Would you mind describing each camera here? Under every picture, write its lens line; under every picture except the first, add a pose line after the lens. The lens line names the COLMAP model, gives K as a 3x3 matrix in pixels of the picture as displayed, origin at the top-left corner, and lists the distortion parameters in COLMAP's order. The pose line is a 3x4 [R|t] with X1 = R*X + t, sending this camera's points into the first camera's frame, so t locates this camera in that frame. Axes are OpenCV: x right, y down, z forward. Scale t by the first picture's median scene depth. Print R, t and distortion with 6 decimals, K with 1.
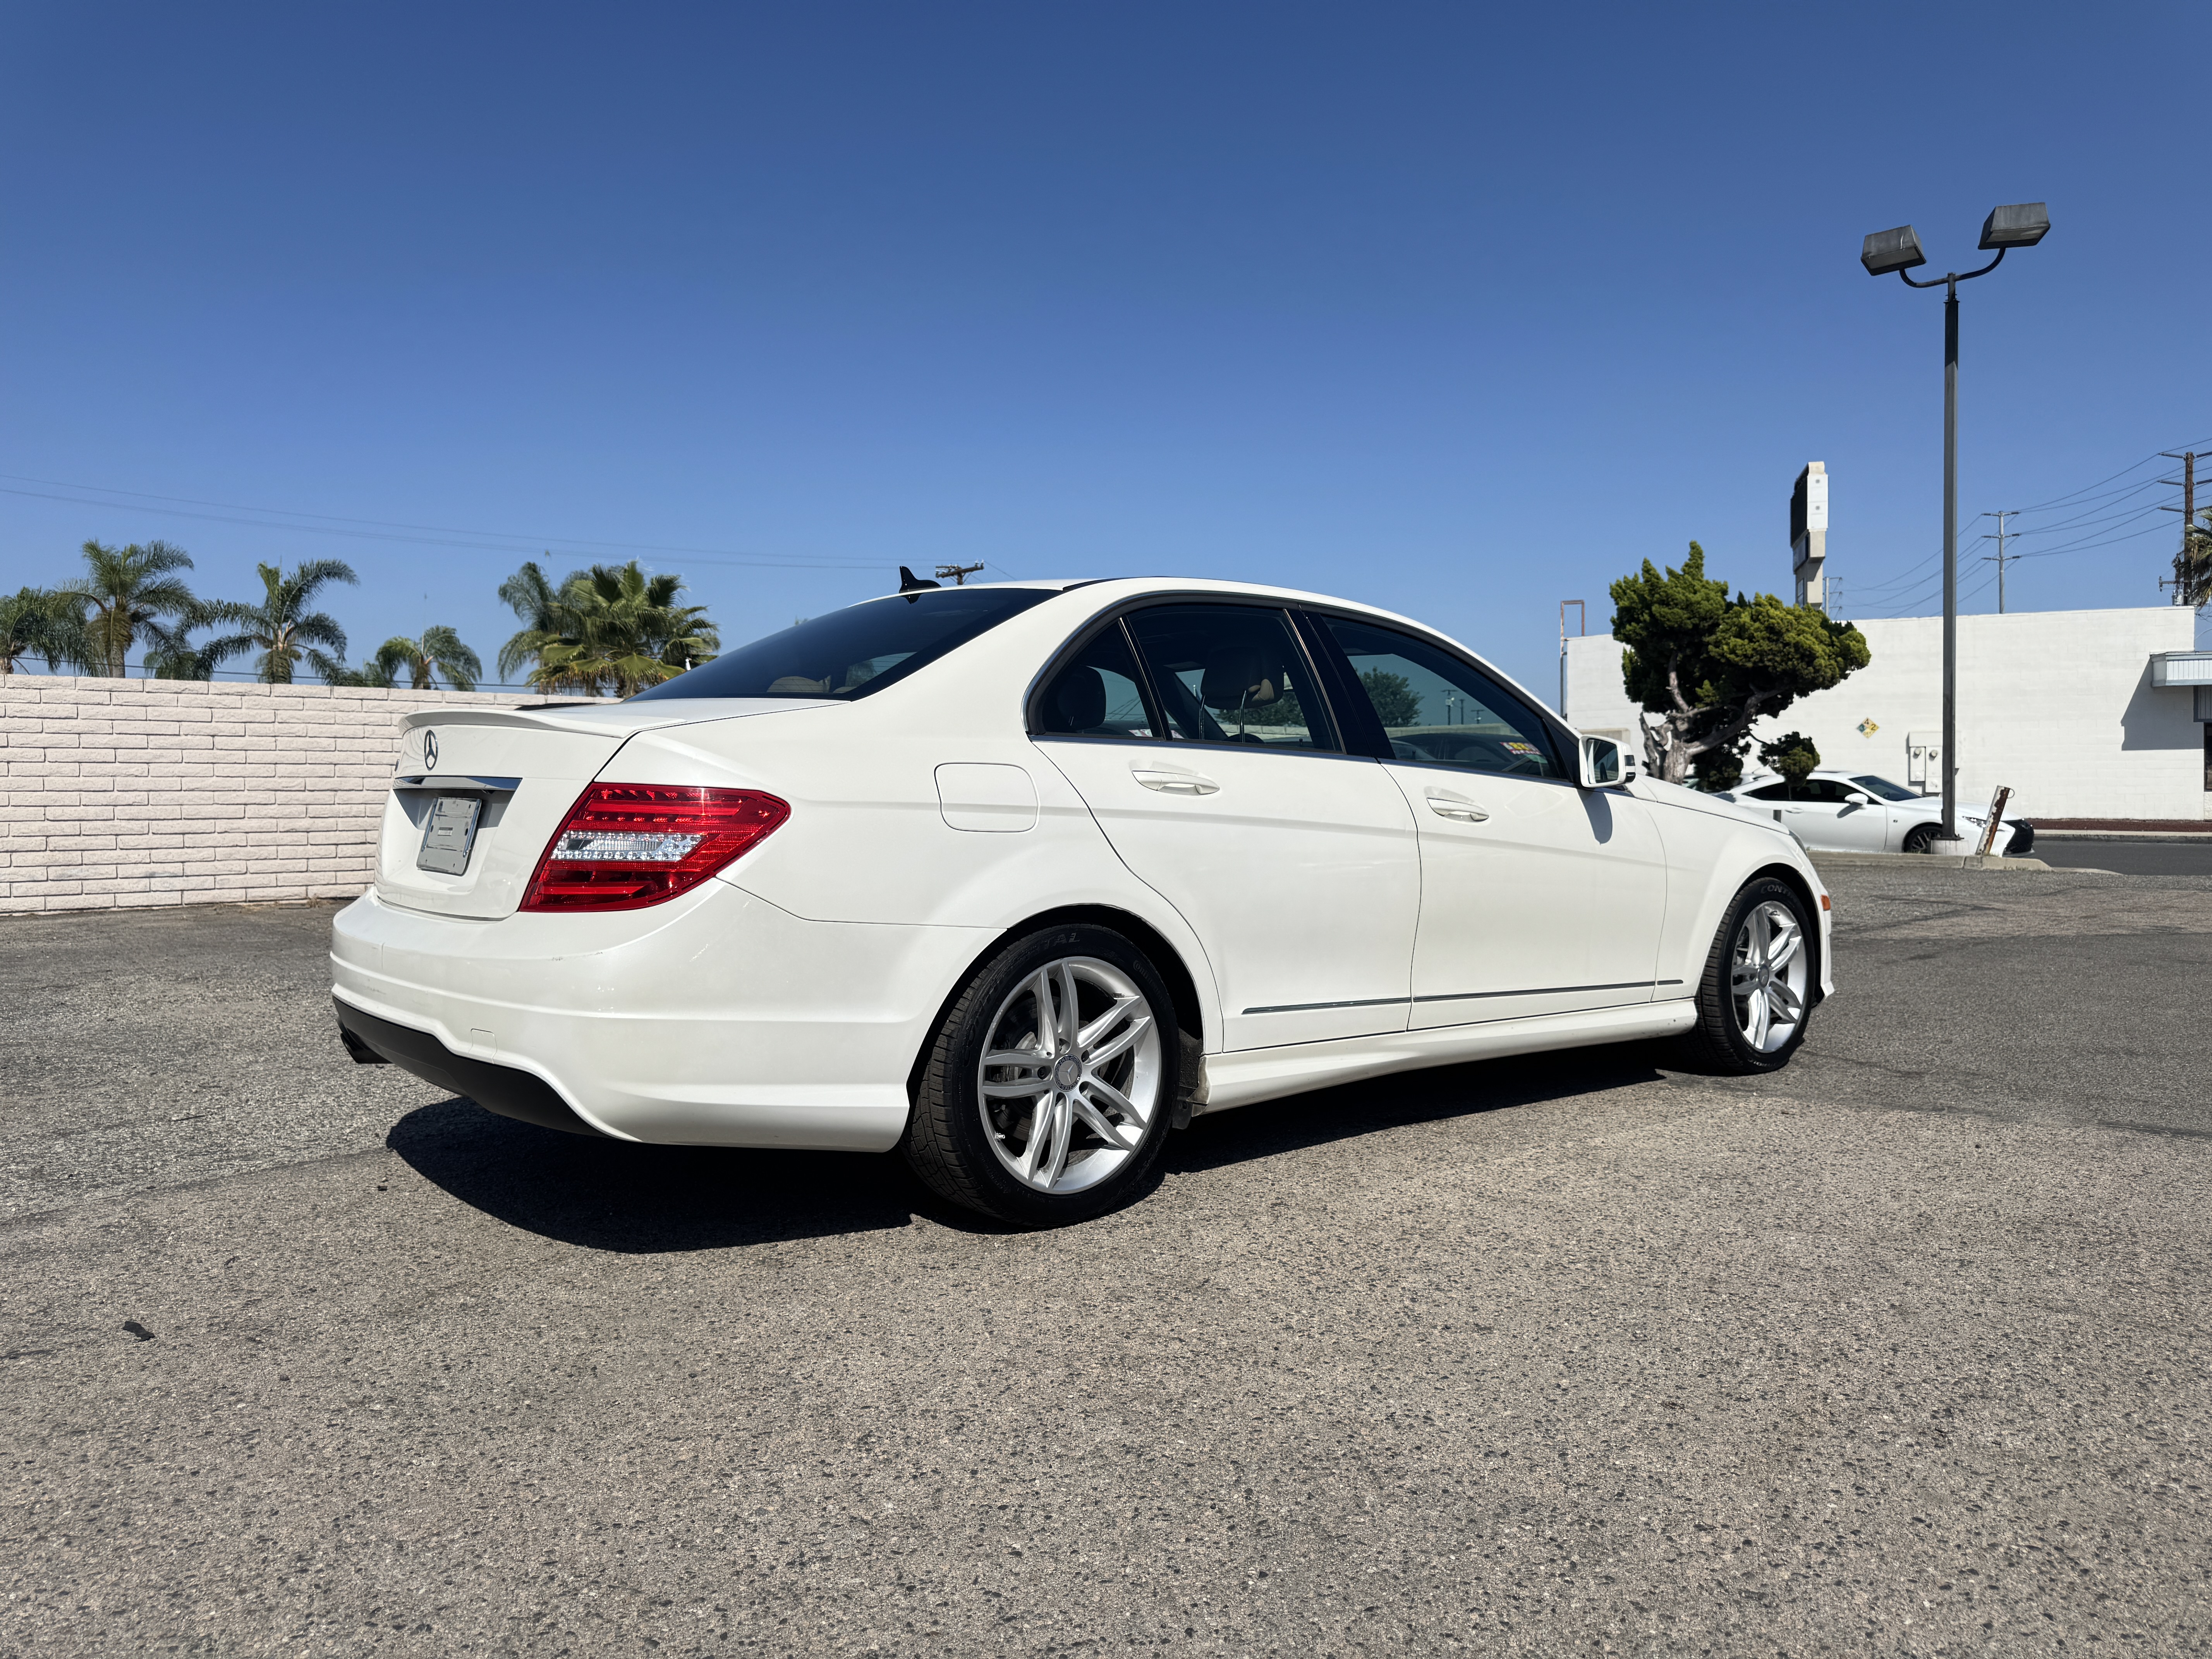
lens RADIAL K [[1574.0, 0, 1150.1], [0, 1574.0, 799.3], [0, 0, 1]] dist [0.057567, -0.069540]
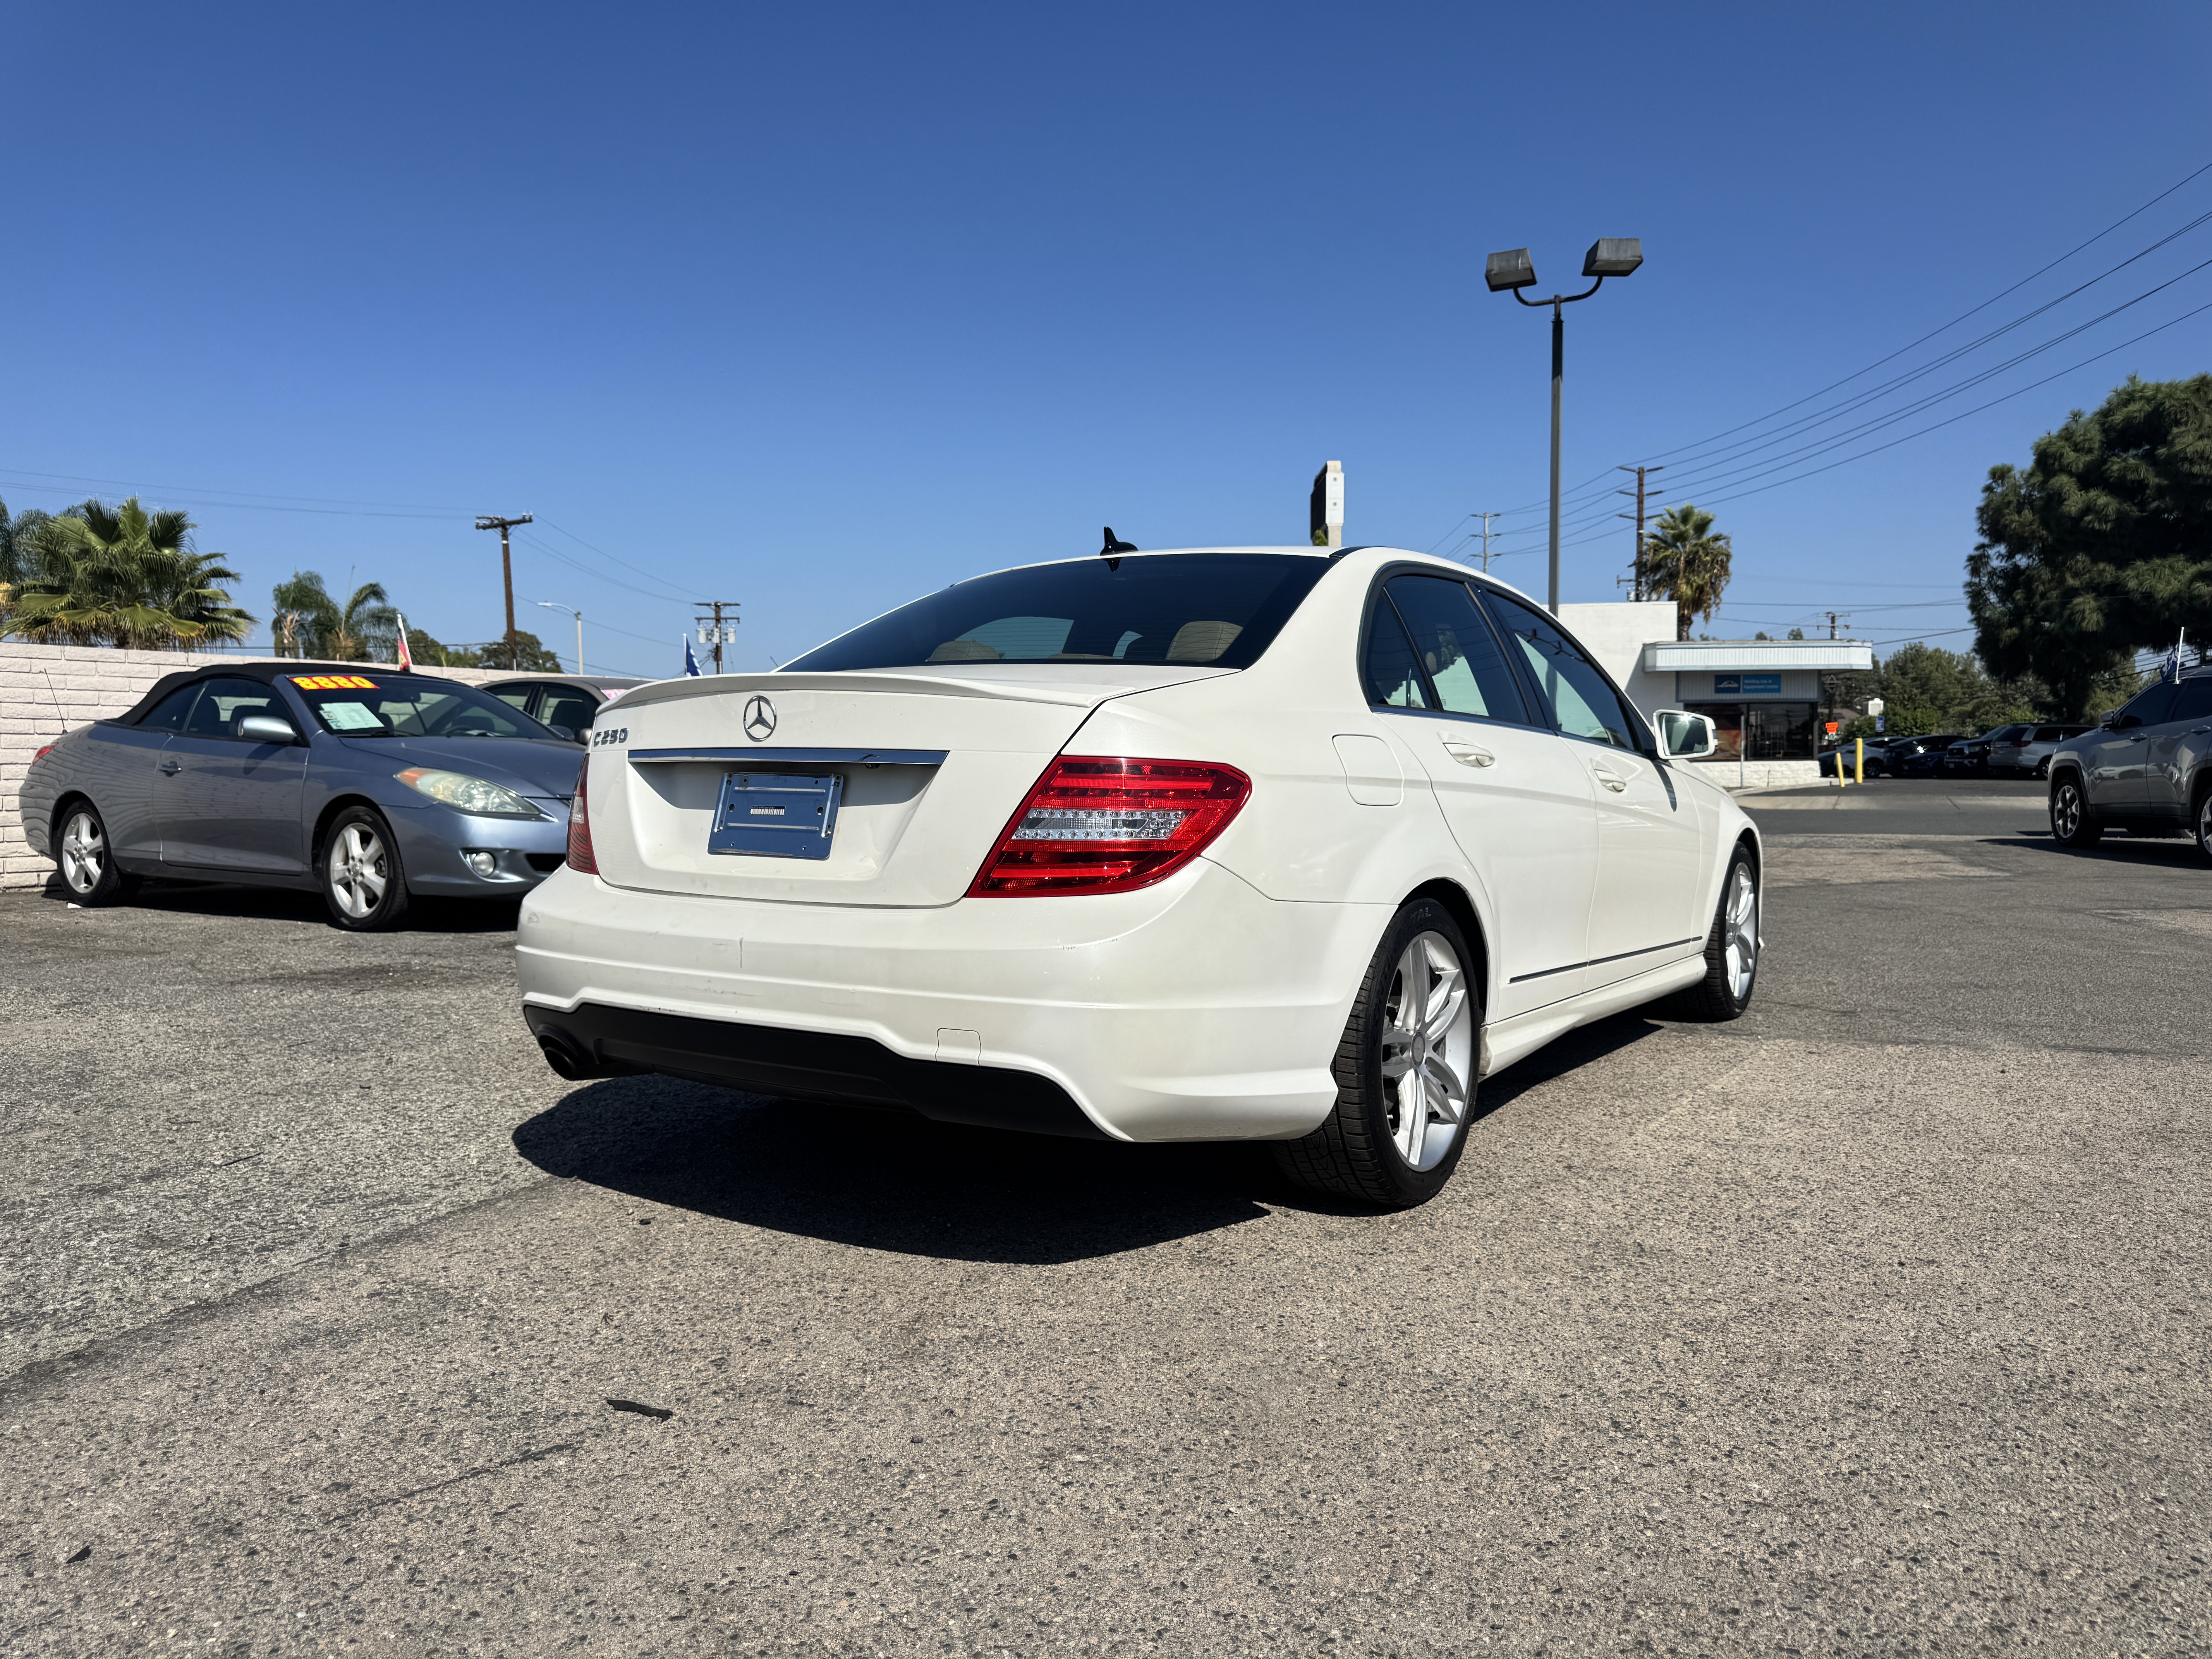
lens RADIAL K [[1574.0, 0, 1150.1], [0, 1574.0, 799.3], [0, 0, 1]] dist [0.057567, -0.069540]
pose [[0.958296, -0.007792, 0.285672, -0.359944], [0.002804, 0.999836, 0.017866, -0.000854], [-0.285765, -0.016320, 0.958161, 0.073384]]
